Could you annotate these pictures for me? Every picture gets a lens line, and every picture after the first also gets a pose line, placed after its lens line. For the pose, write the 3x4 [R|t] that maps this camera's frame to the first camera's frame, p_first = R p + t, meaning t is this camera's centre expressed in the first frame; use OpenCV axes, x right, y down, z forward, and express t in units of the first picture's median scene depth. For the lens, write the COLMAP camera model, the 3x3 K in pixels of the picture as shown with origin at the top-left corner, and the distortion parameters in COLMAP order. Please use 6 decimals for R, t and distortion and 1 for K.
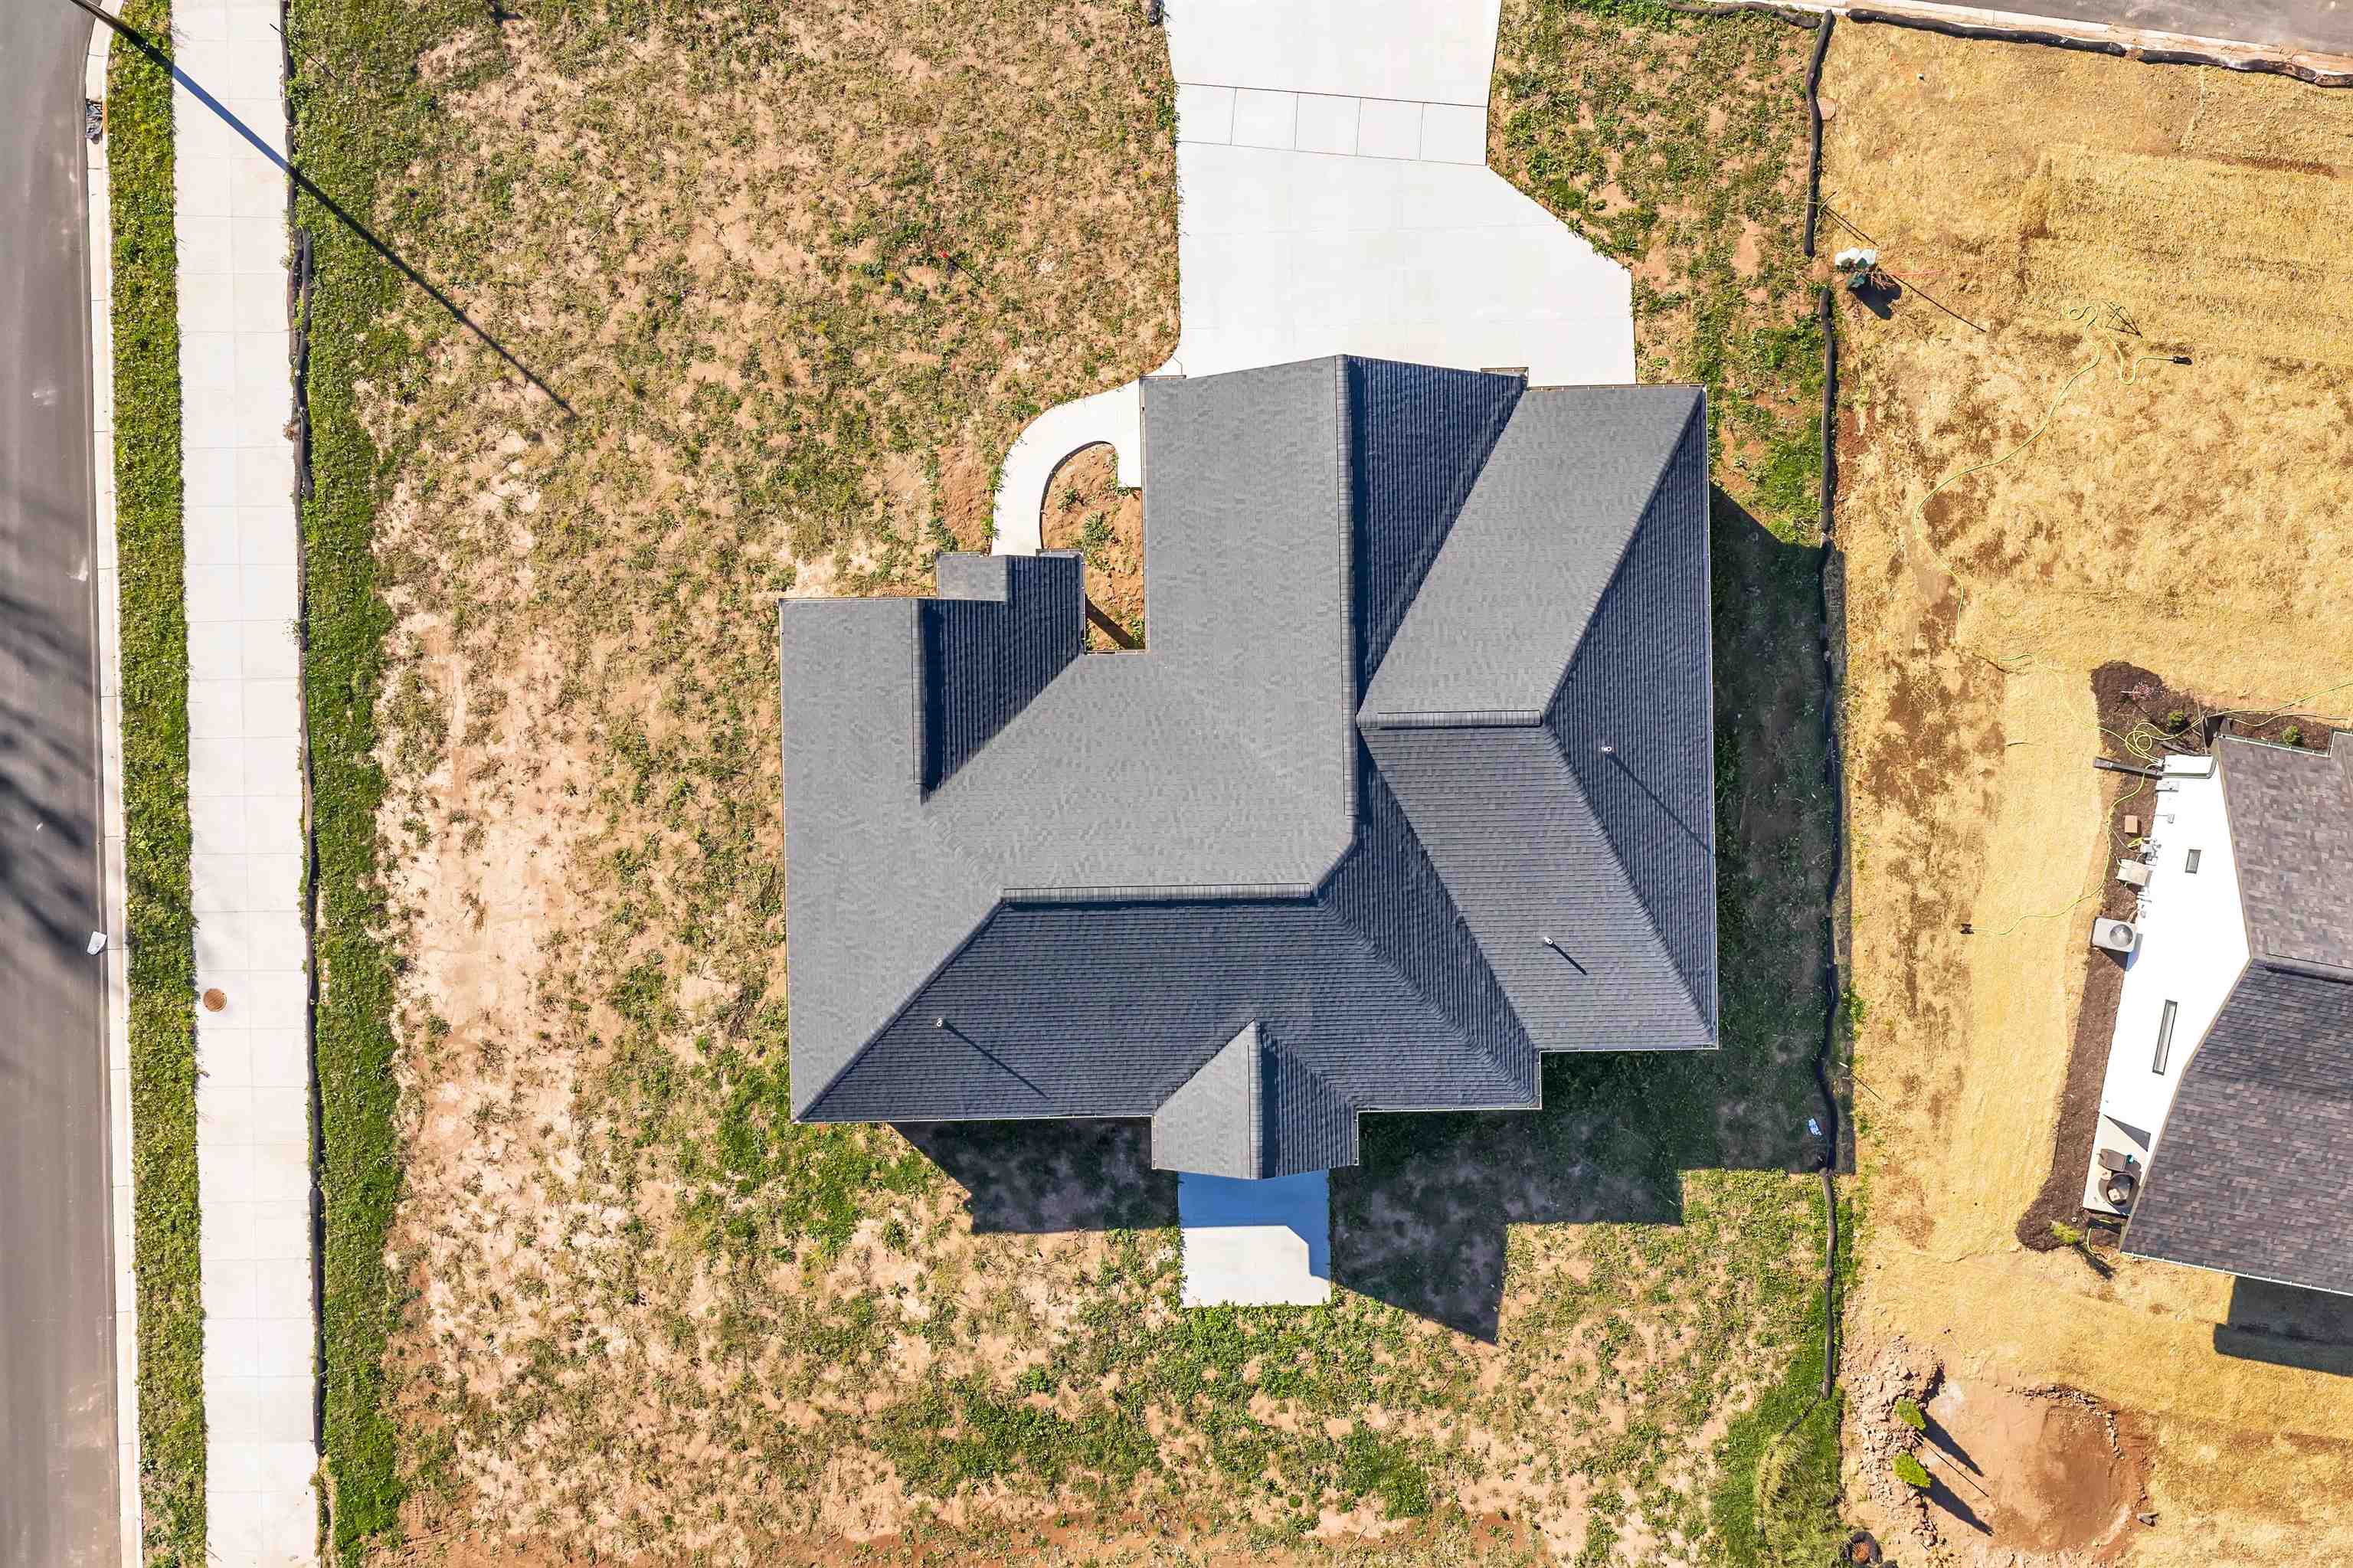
lens RADIAL K [[1924.3, 0, 1176.9], [0, 1924.3, 787.3], [0, 0, 1]] dist [0.021050, -0.030983]
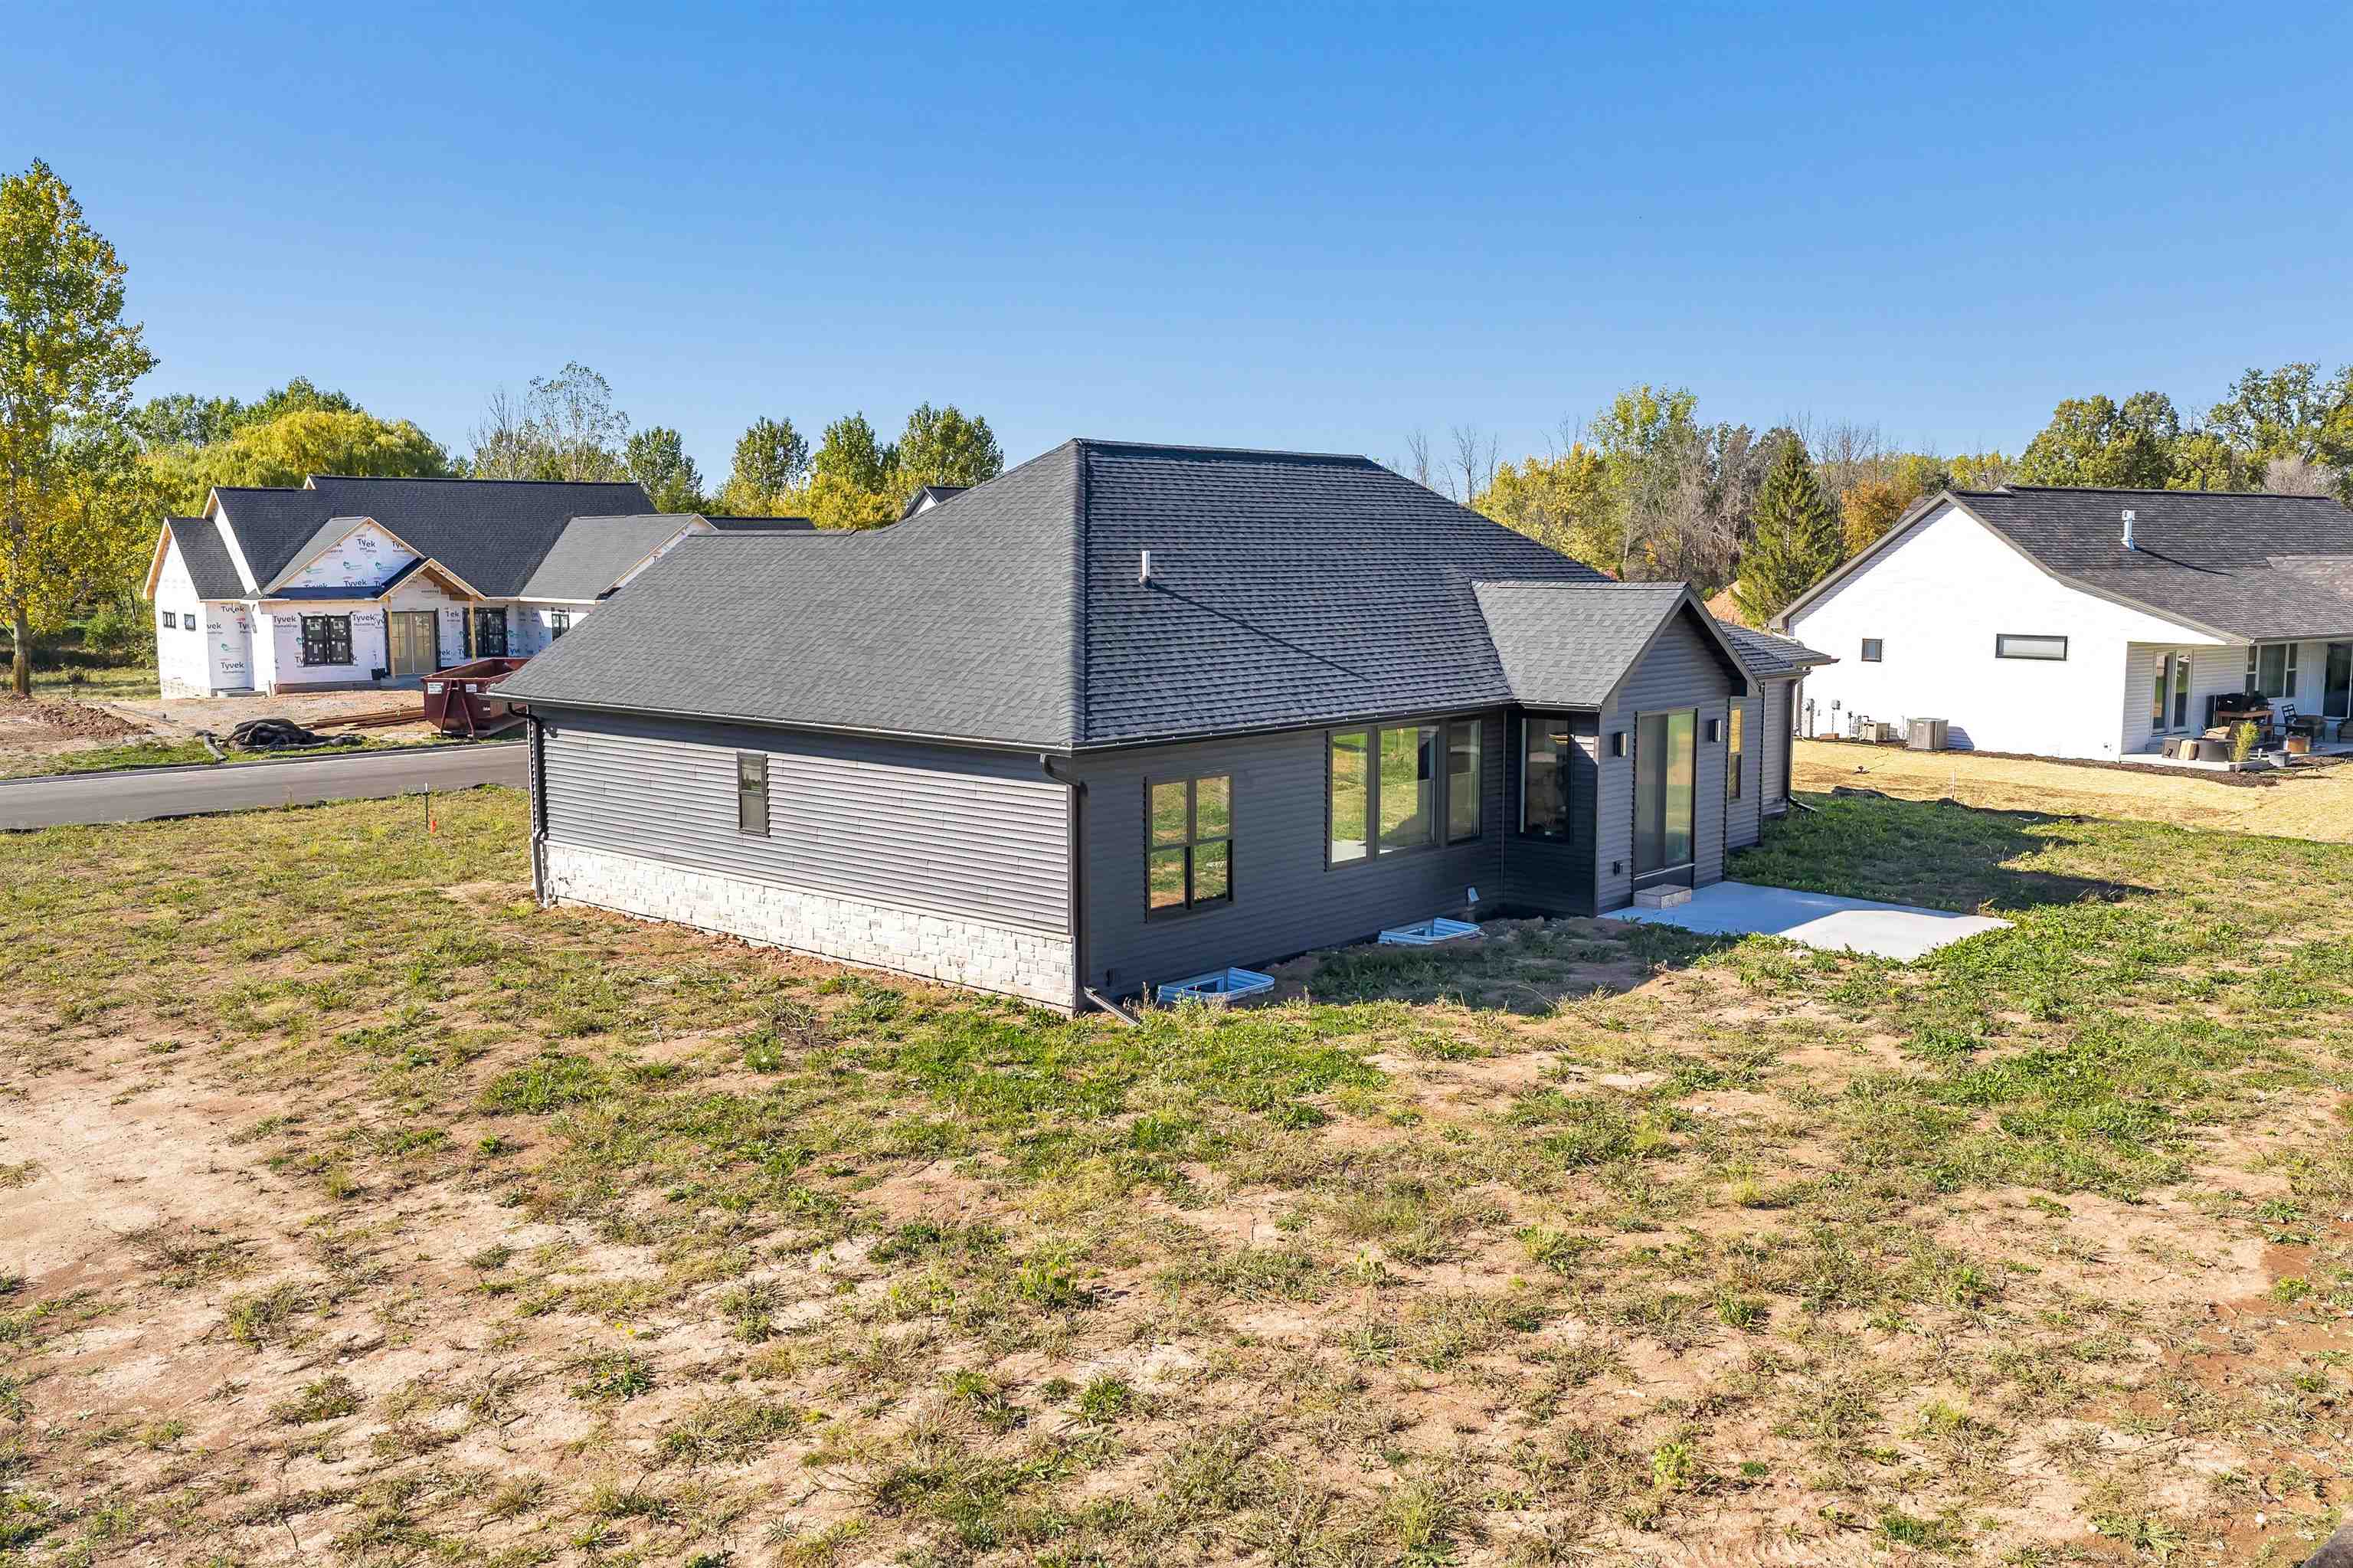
lens RADIAL K [[1924.3, 0, 1167.9], [0, 1924.3, 789.9], [0, 0, 1]] dist [0.021050, -0.030983]
pose [[0.692823, -0.079304, 0.716734, -0.469460], [0.720985, 0.094485, -0.686479, 0.461370], [-0.013280, 0.992363, 0.122639, 0.894646]]
